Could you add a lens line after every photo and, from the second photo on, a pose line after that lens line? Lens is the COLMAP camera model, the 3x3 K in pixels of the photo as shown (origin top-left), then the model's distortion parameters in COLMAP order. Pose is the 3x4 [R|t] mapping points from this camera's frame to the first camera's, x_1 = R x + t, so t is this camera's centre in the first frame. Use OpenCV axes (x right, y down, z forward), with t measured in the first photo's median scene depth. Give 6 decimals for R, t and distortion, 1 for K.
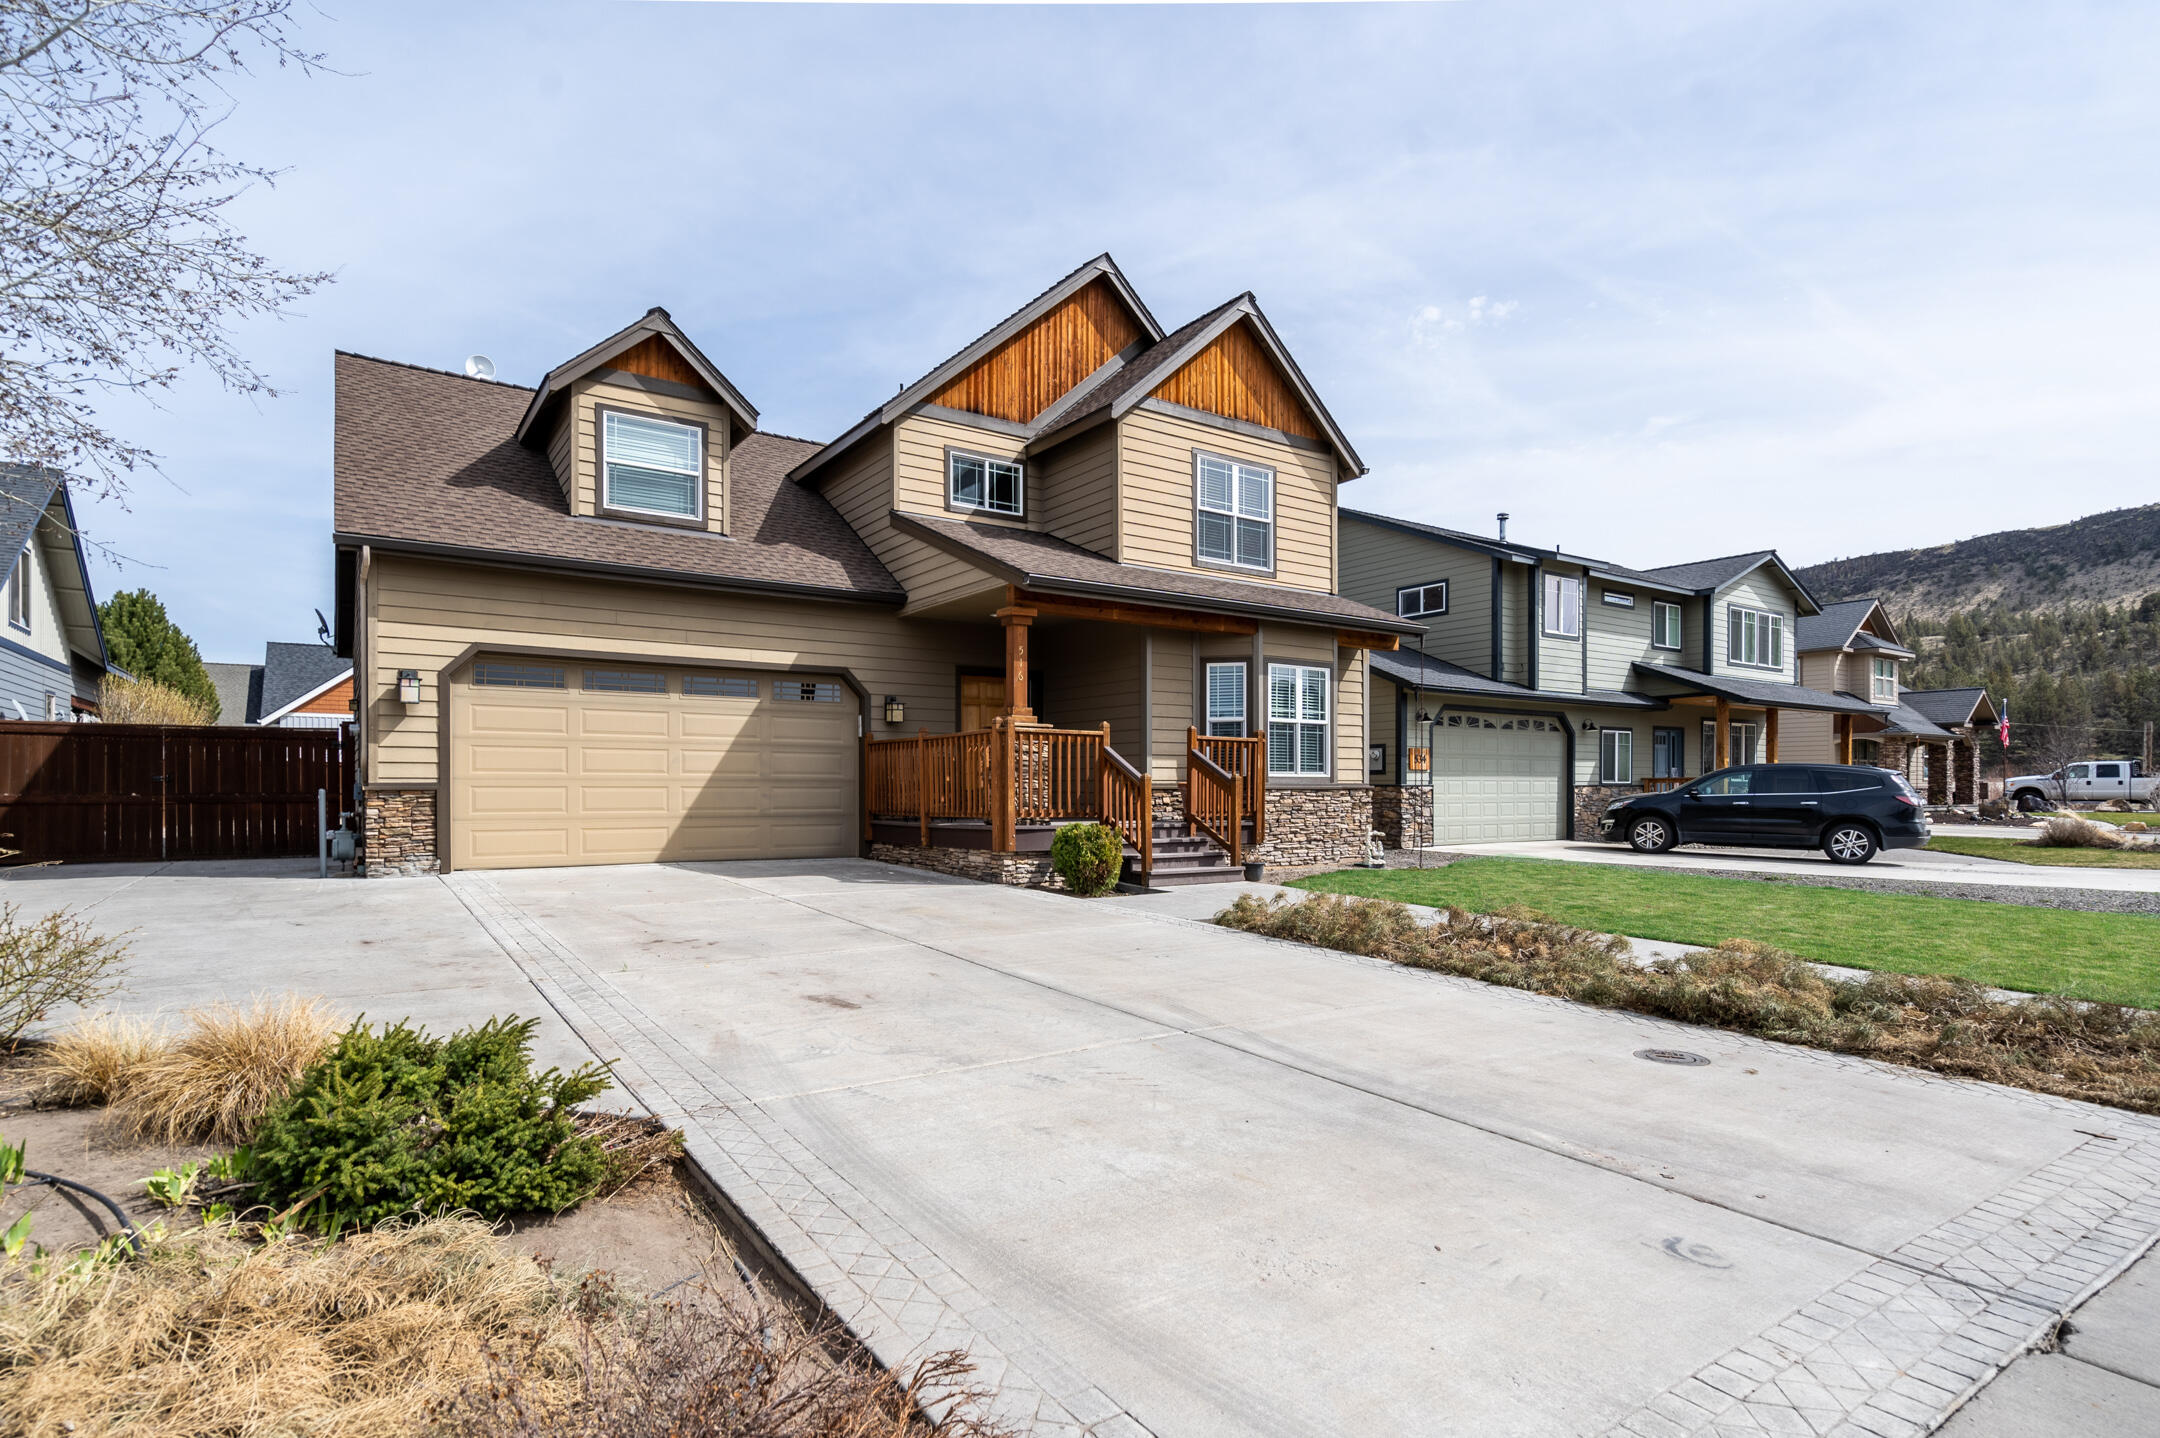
lens RADIAL K [[992.0, 0, 1060.8], [0, 992.0, 701.3], [0, 0, 1]] dist [-0.002318, 0.000226]
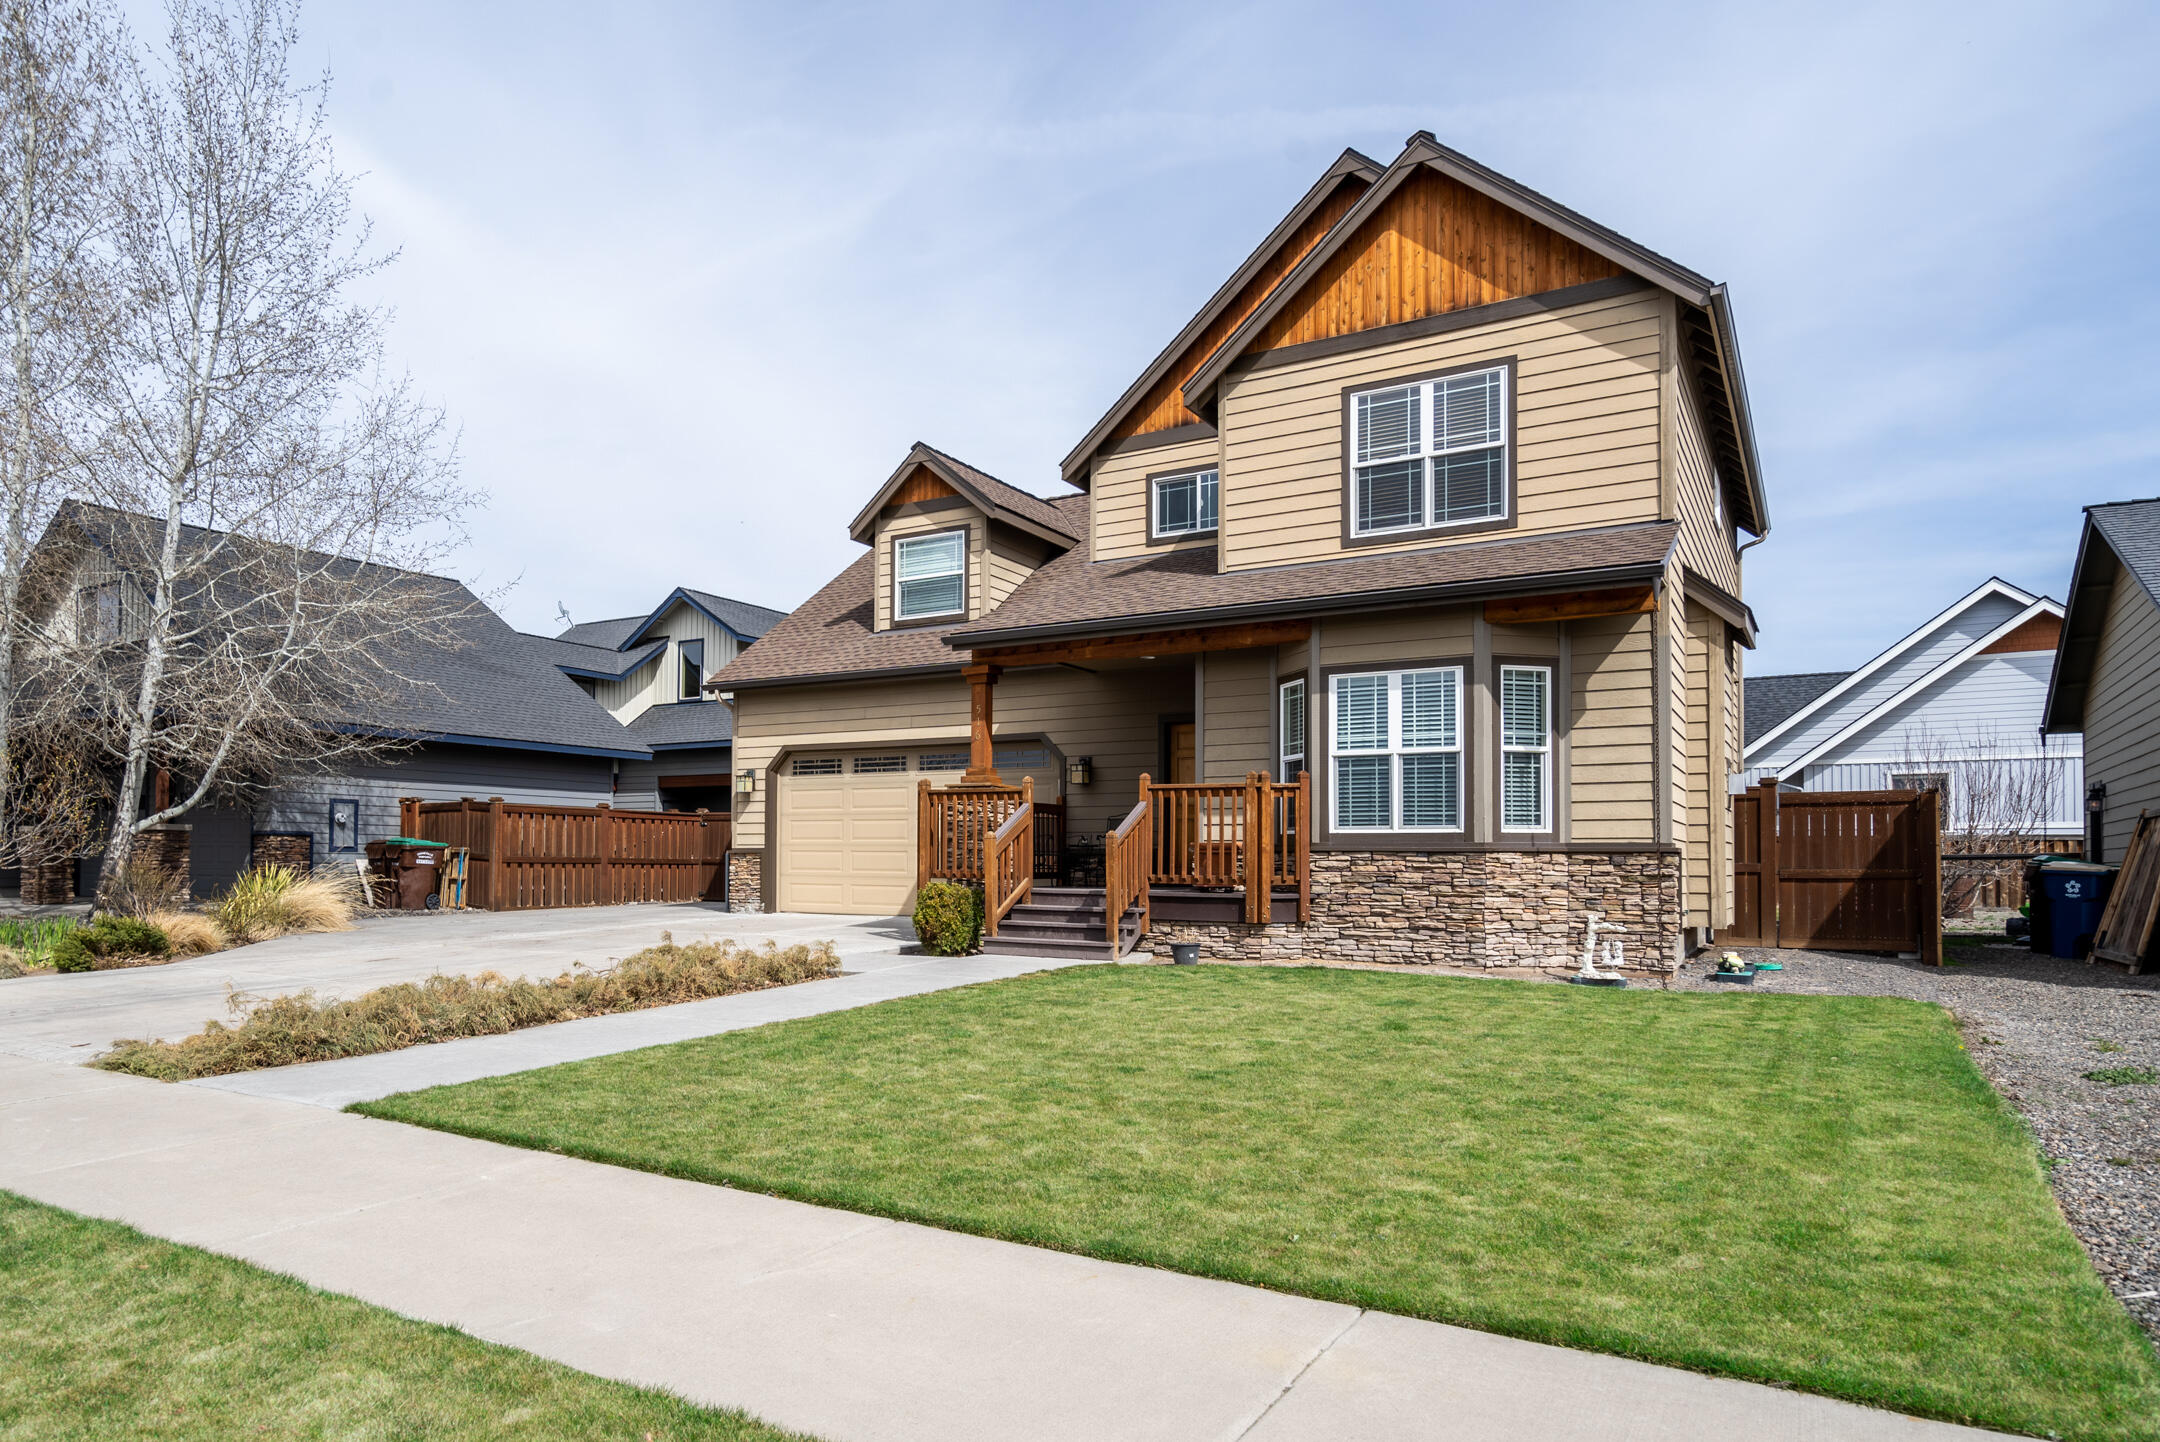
lens RADIAL K [[1318.3, 0, 1080.0], [0, 1318.3, 721.0], [0, 0, 1]] dist [0.002440, 0.000284]
pose [[0.475555, -0.092061, -0.874855, 0.964103], [0.070395, 0.995302, -0.066470, 0.045896], [0.876865, -0.029975, 0.479802, 0.389462]]
